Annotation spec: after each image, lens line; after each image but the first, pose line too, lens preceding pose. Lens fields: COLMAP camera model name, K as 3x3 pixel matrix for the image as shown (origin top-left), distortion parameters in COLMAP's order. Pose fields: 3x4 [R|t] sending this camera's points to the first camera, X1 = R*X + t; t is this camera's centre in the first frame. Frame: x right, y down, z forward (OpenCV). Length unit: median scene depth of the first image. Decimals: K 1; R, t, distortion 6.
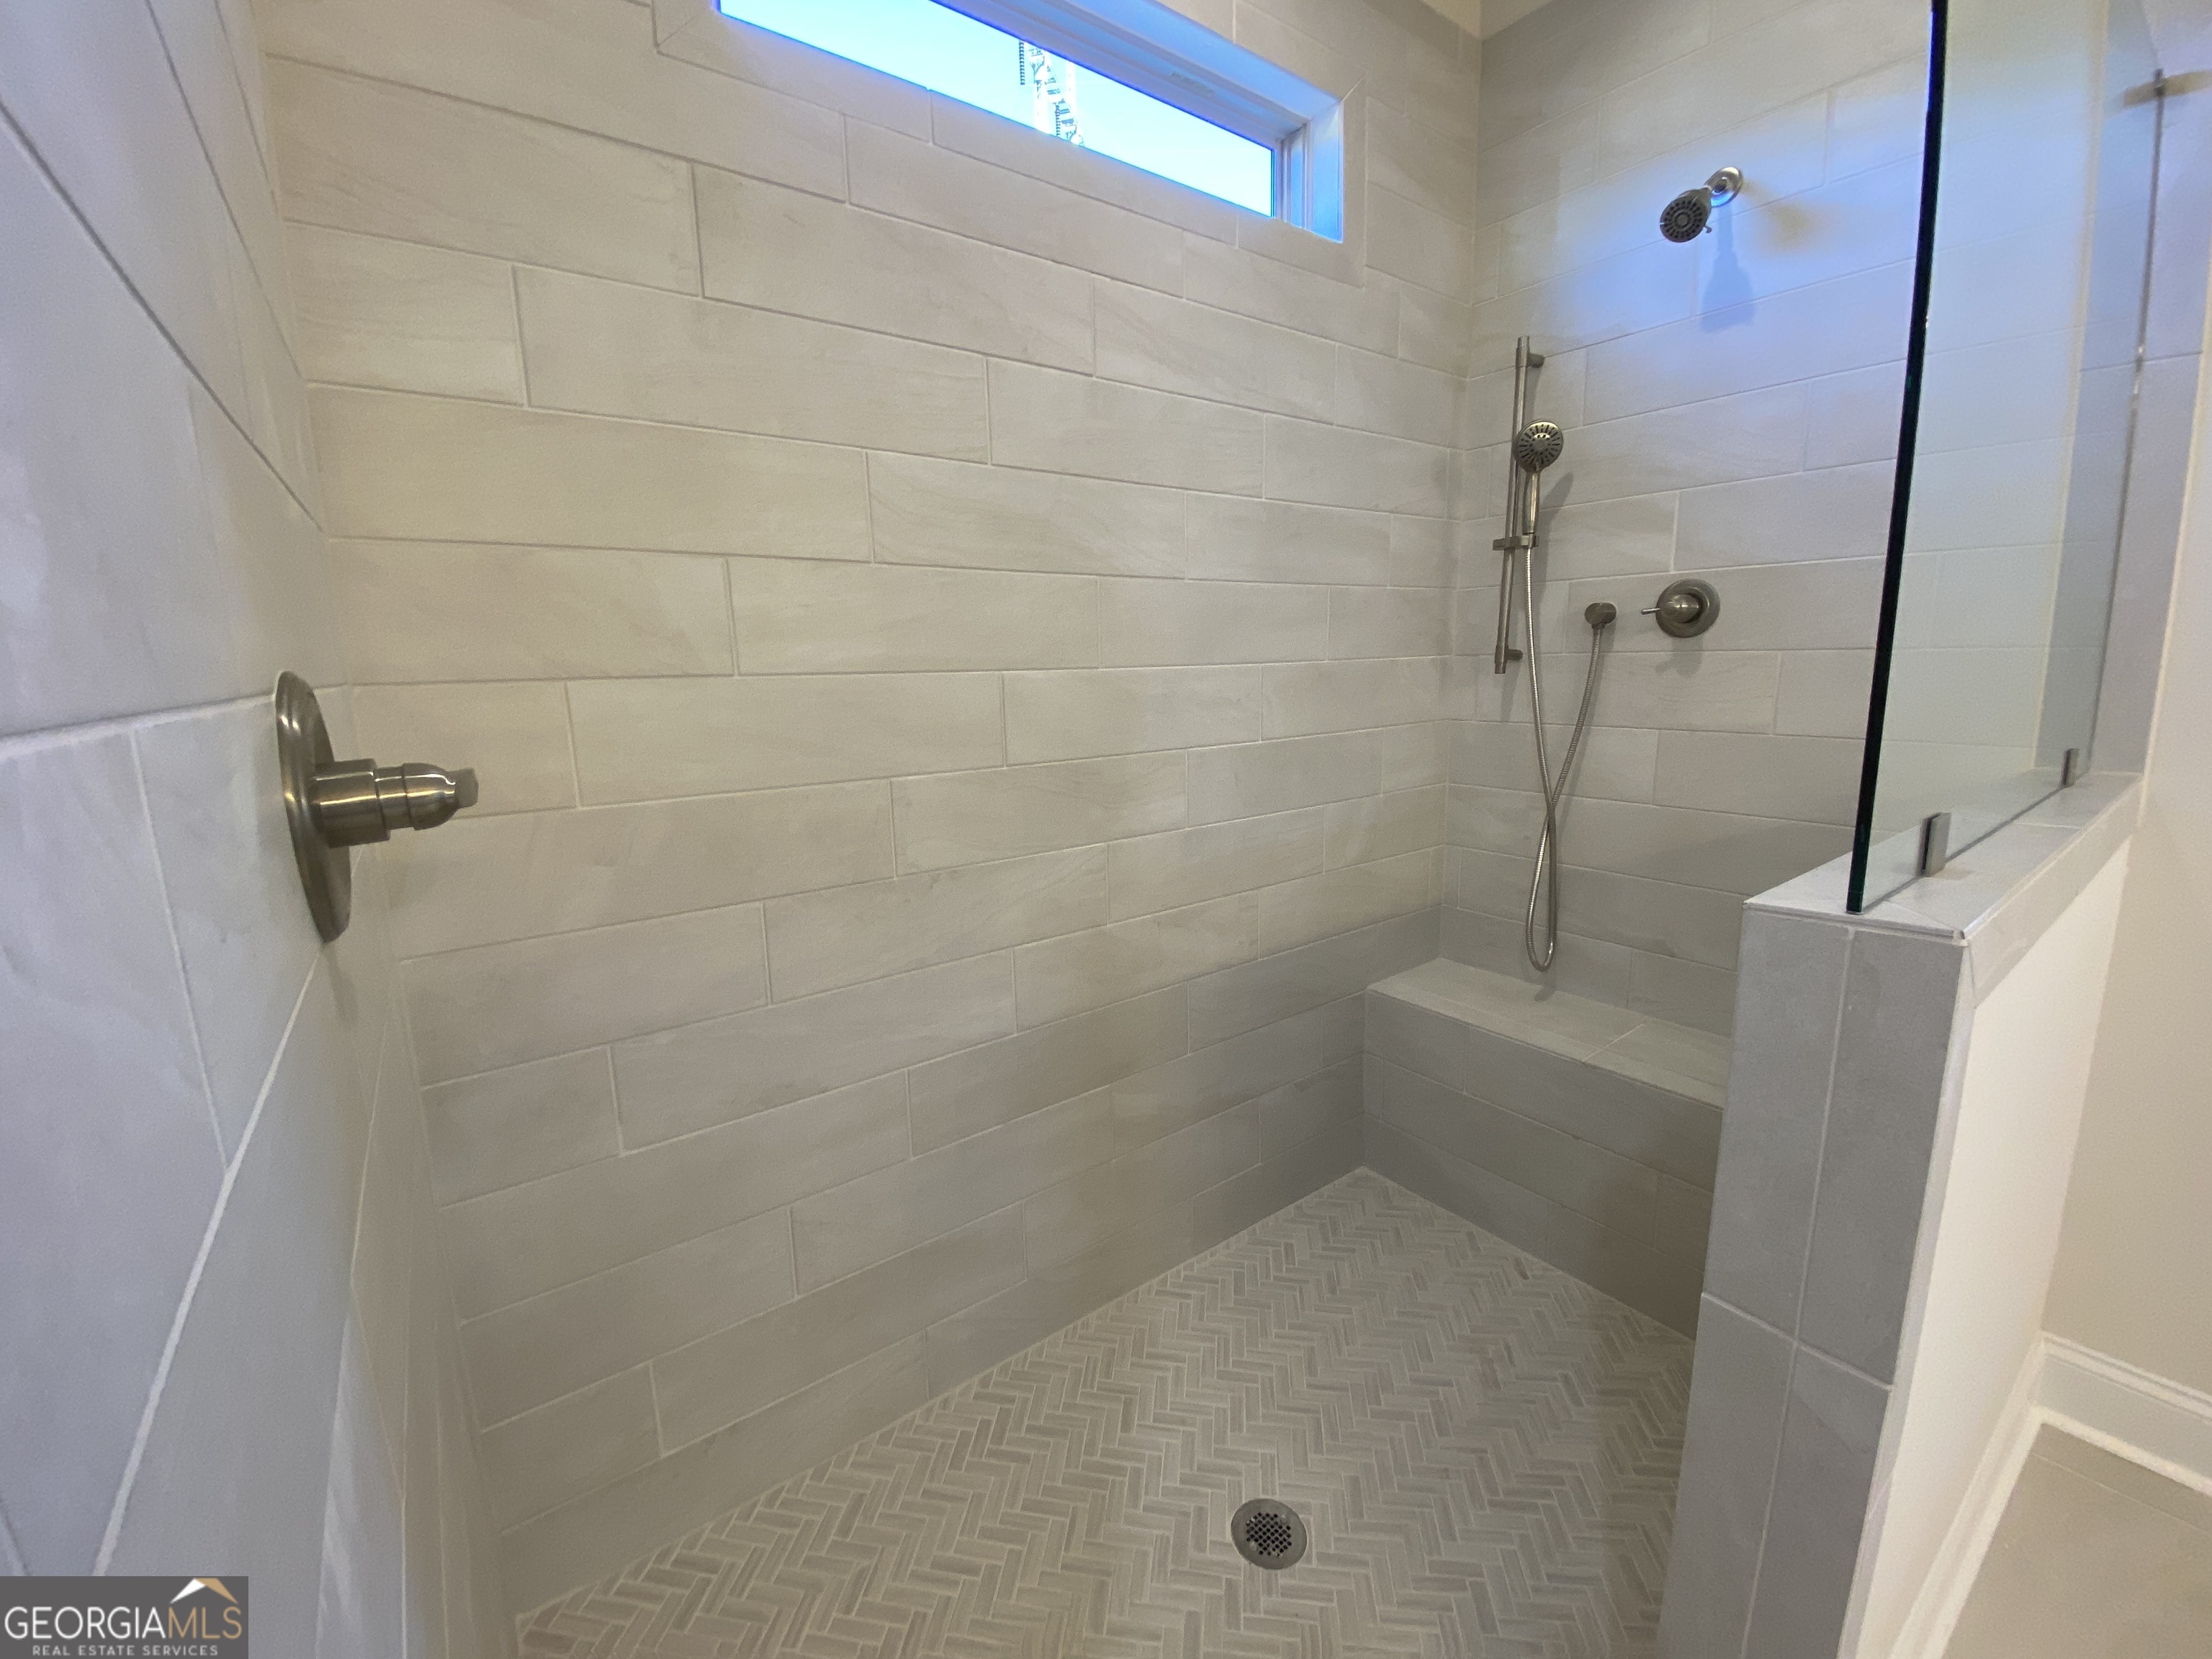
lens RADIAL K [[894.1, 0, 1125.5], [0, 894.1, 824.1], [0, 0, 1]] dist [0.013852, -0.016145]
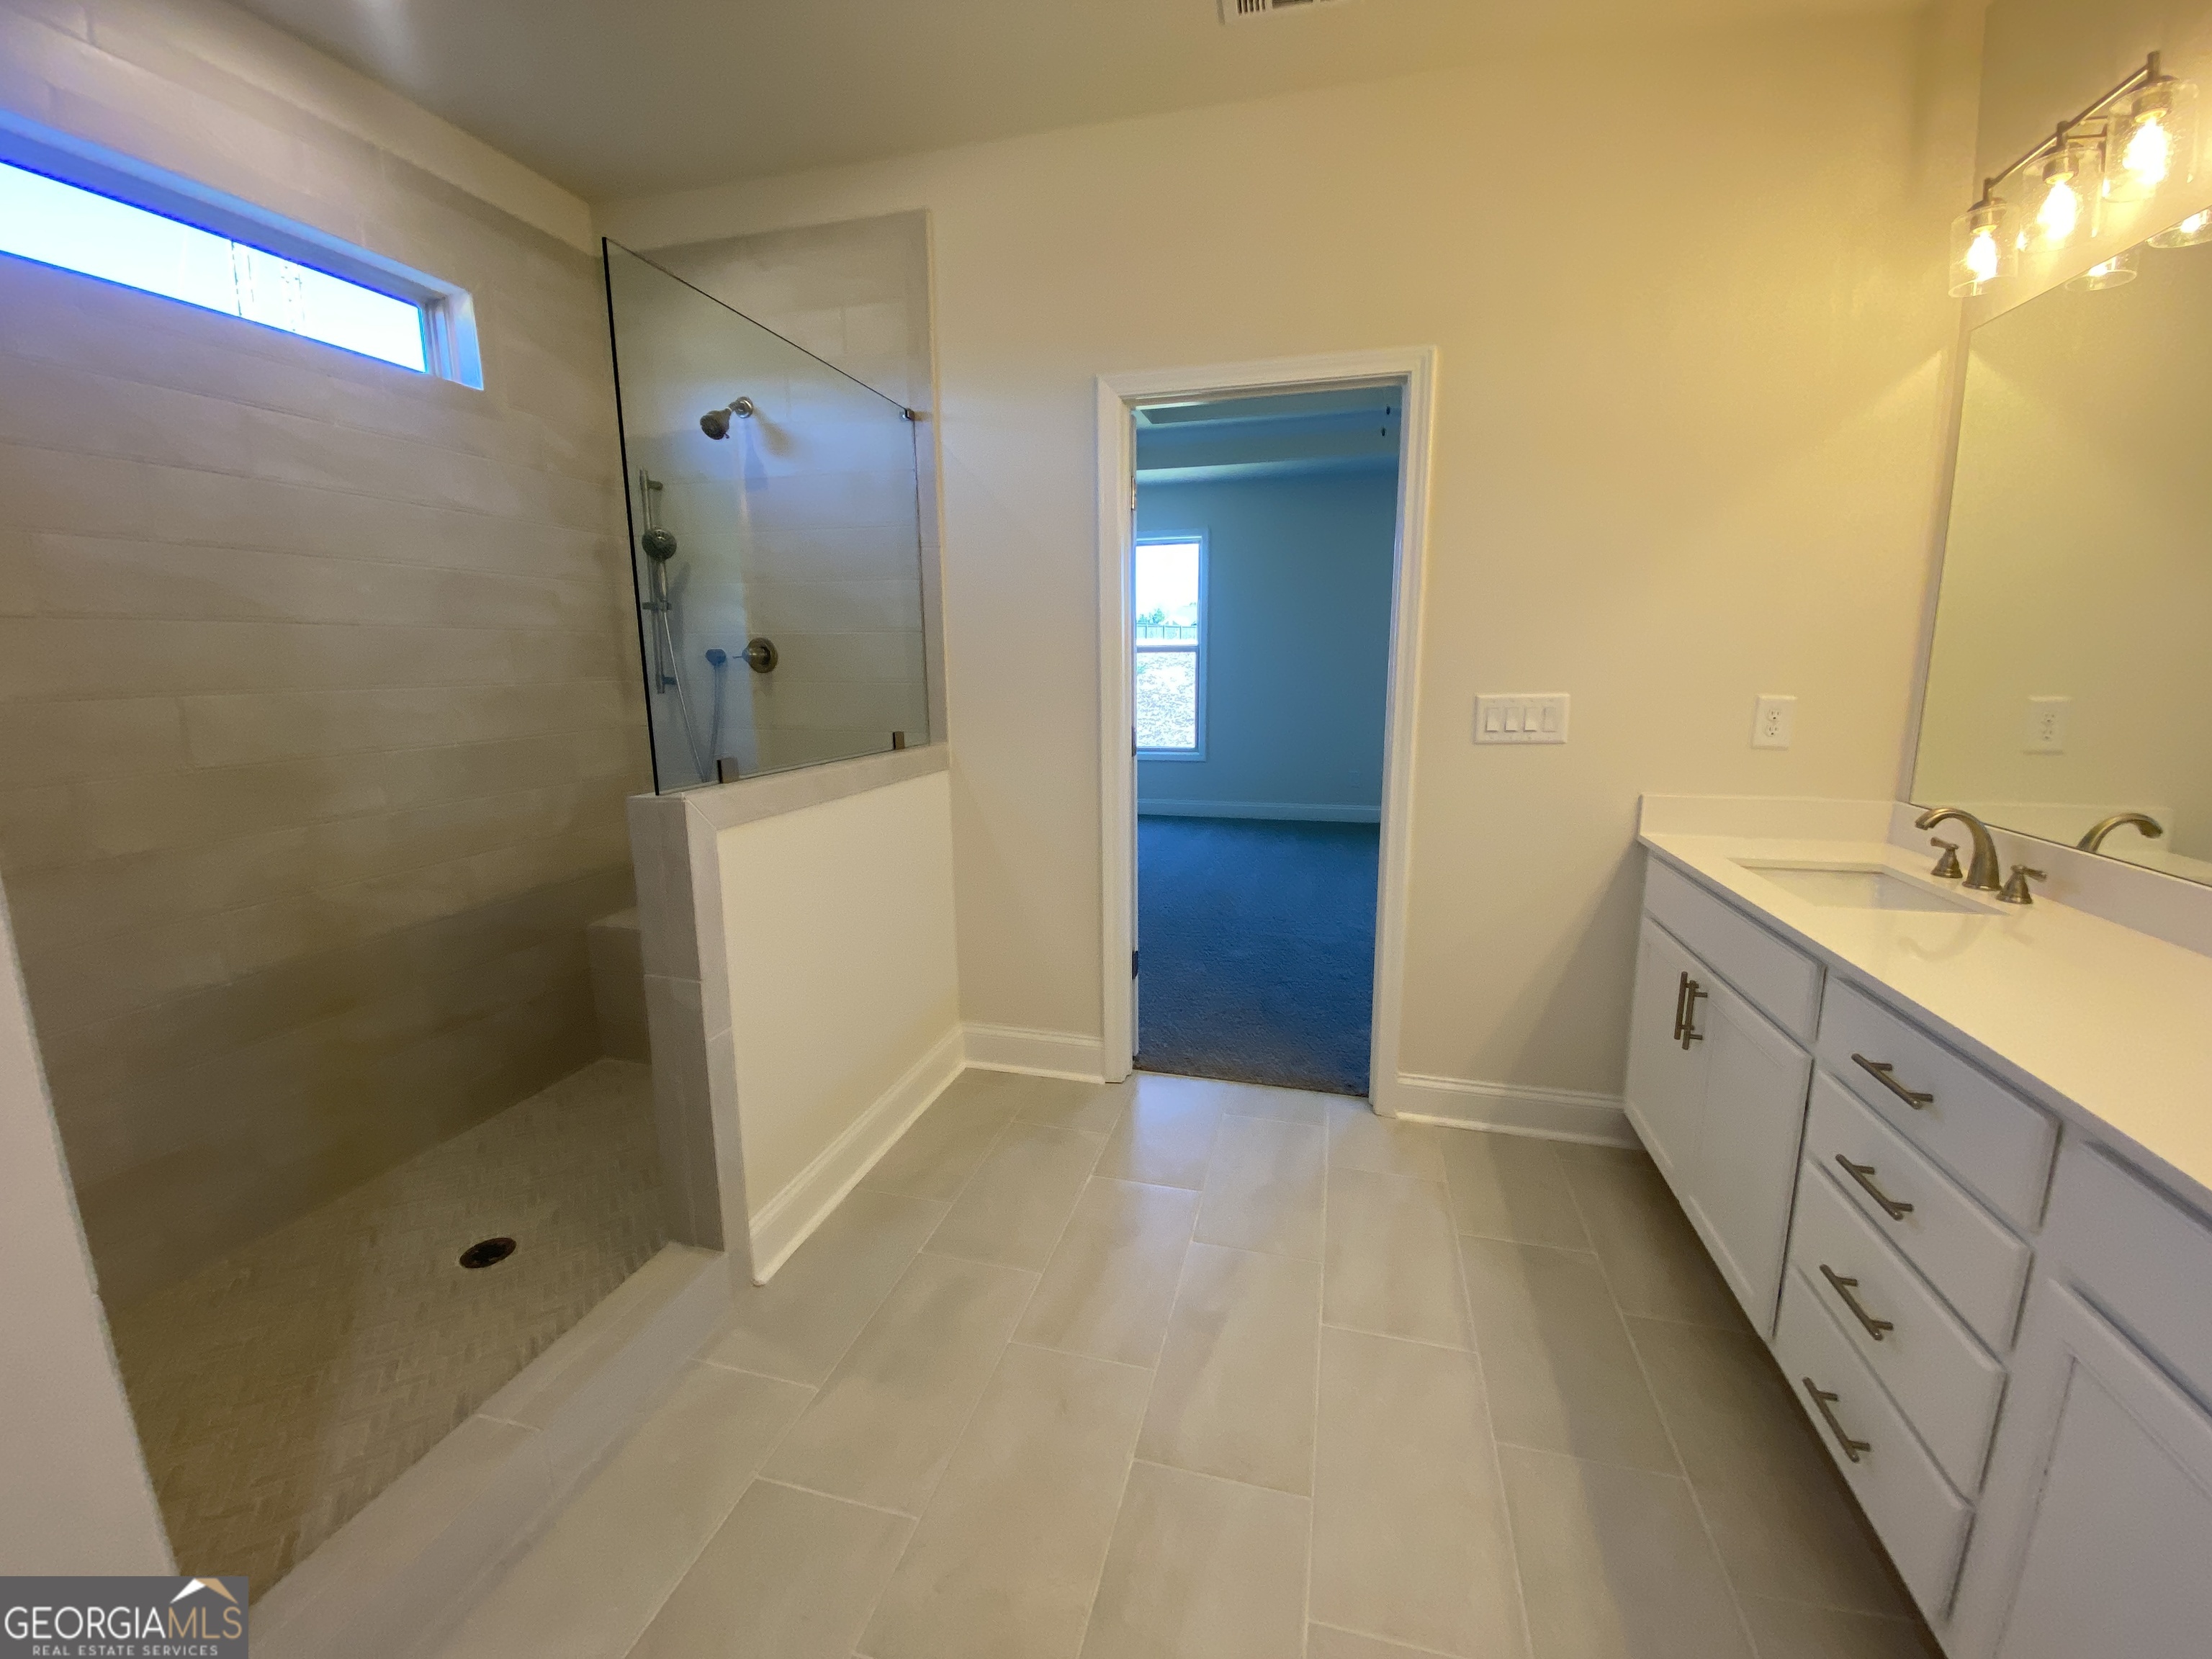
lens RADIAL K [[894.1, 0, 1109.5], [0, 894.1, 823.2], [0, 0, 1]] dist [0.013852, -0.016145]
pose [[0.793288, -0.091570, 0.601921, 0.109733], [0.099083, 0.994862, 0.020763, 0.095194], [-0.600729, 0.043169, 0.798286, -0.669998]]
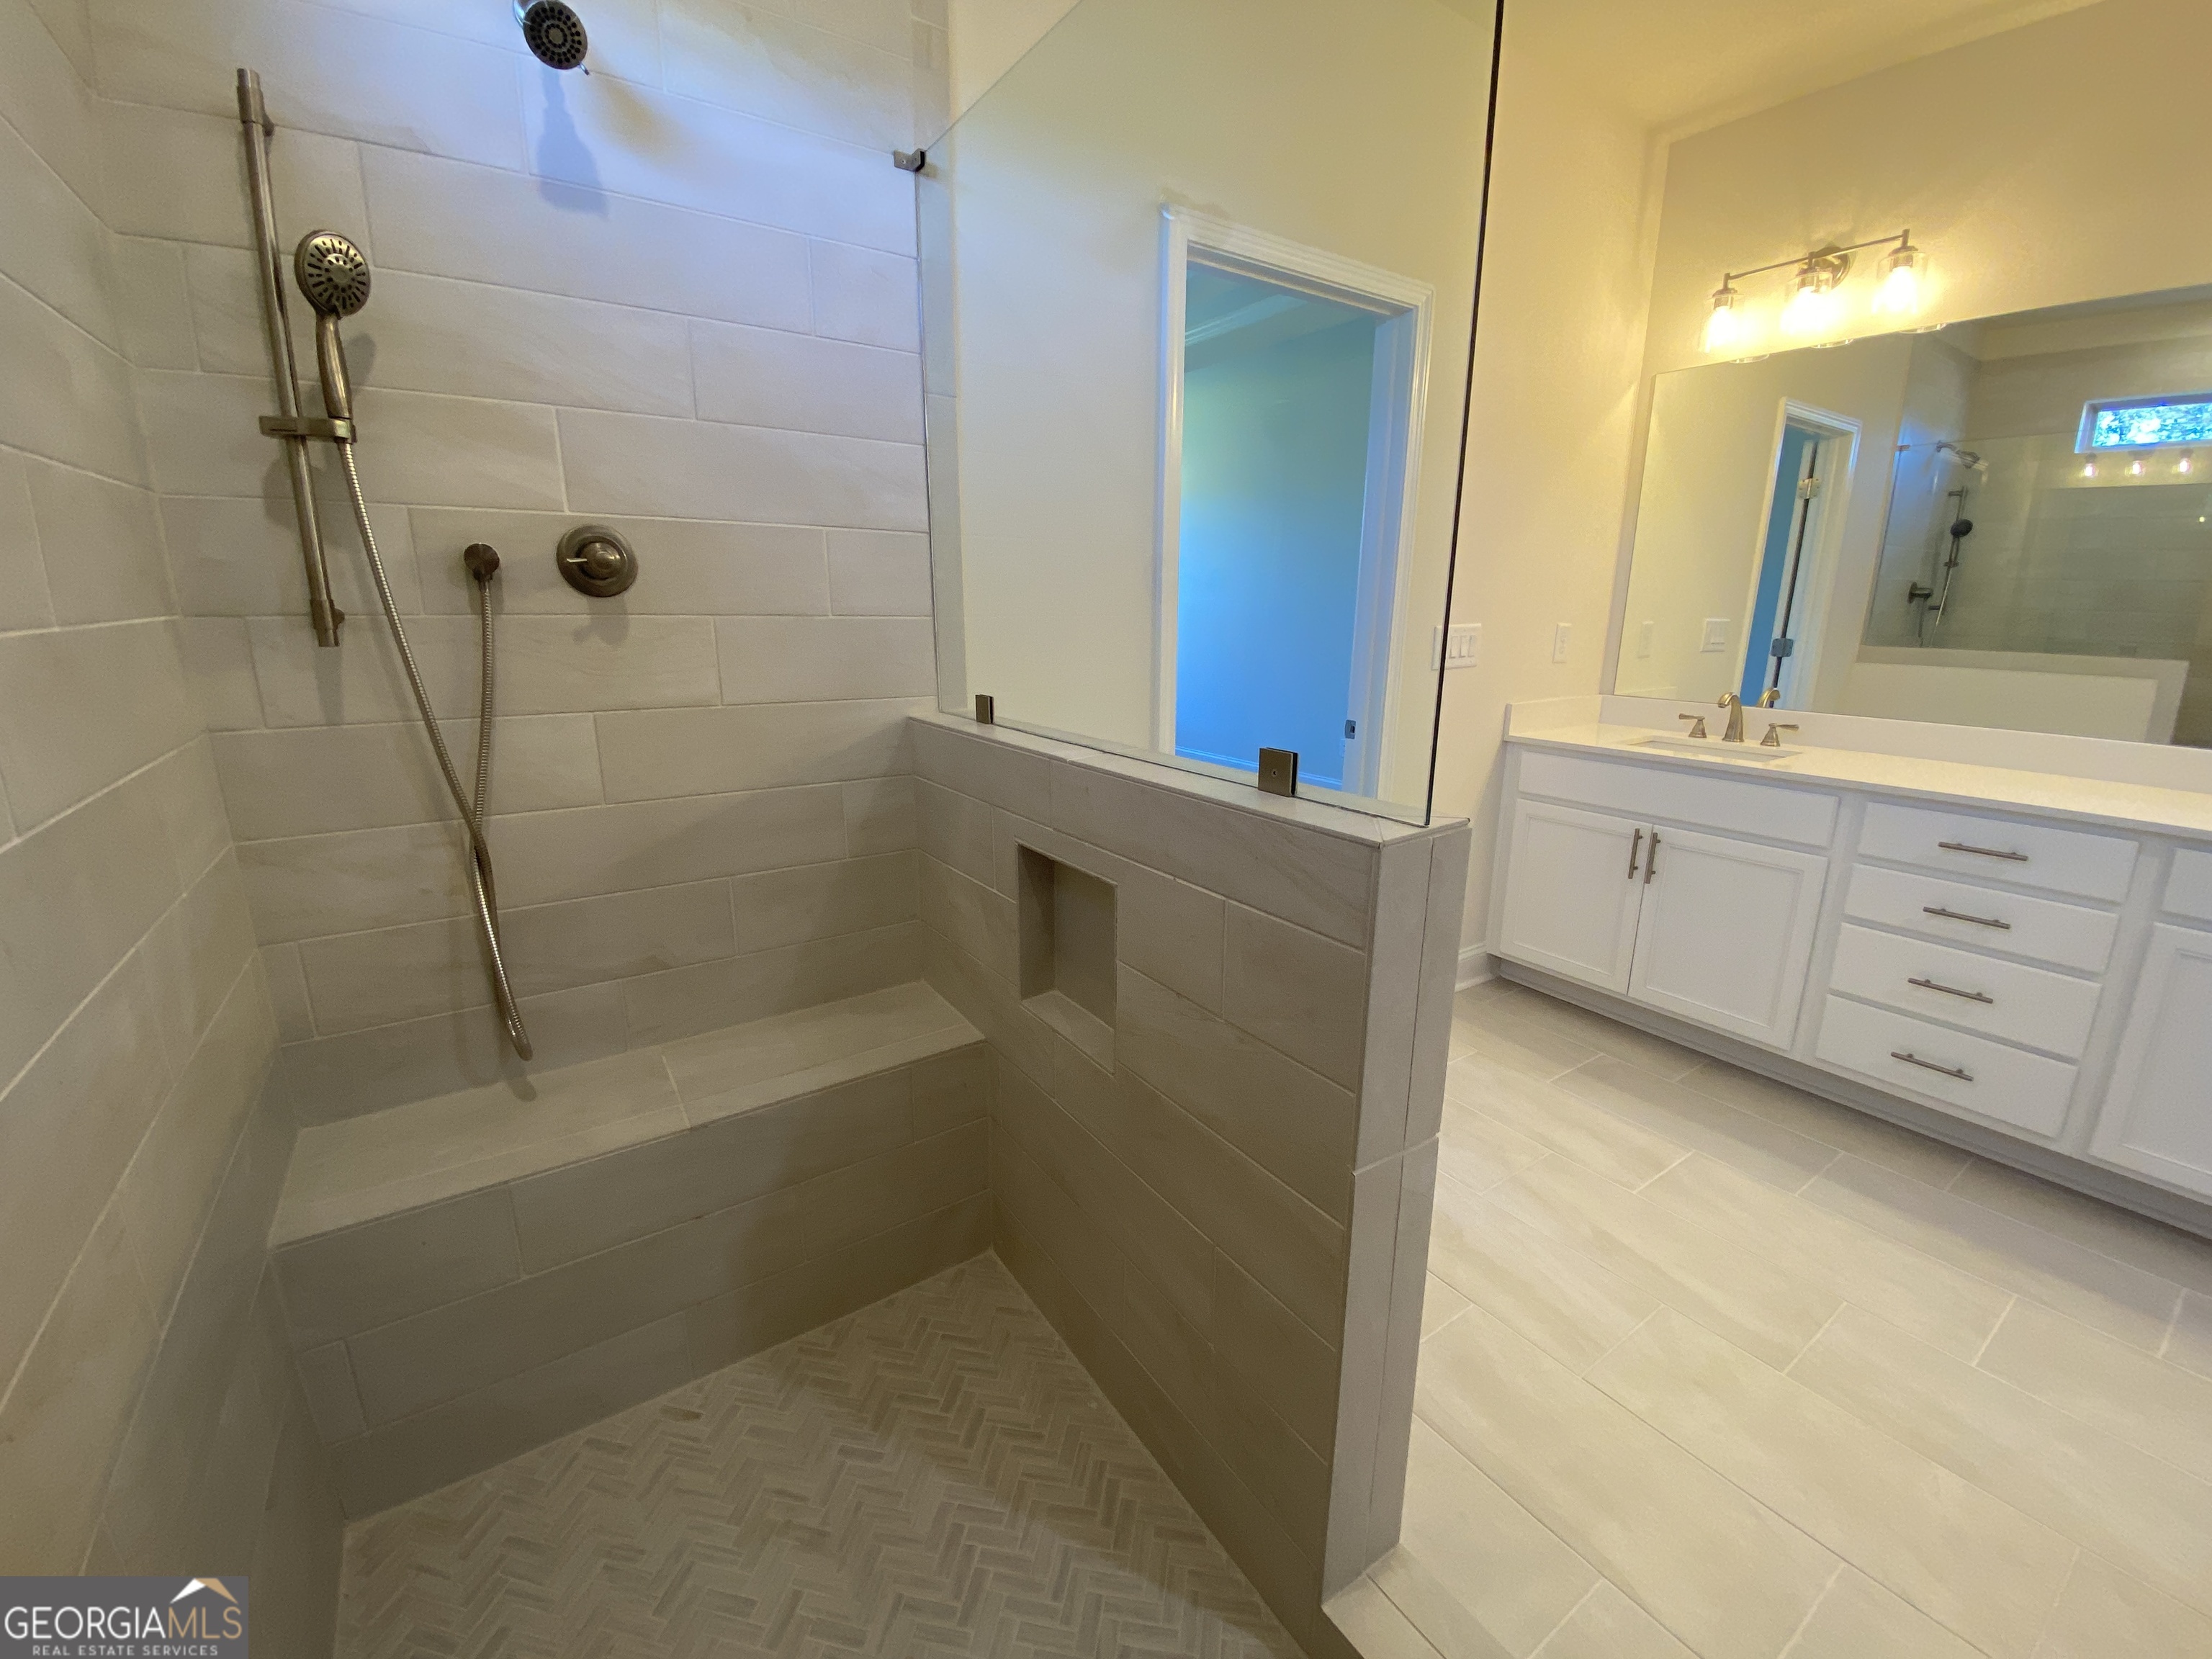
lens RADIAL K [[894.1, 0, 1084.6], [0, 894.1, 822.1], [0, 0, 1]] dist [0.013852, -0.016145]
pose [[0.061100, -0.218082, 0.974016, -0.185880], [0.172892, 0.963401, 0.204860, -0.099273], [-0.983044, 0.155883, 0.096568, 0.507264]]
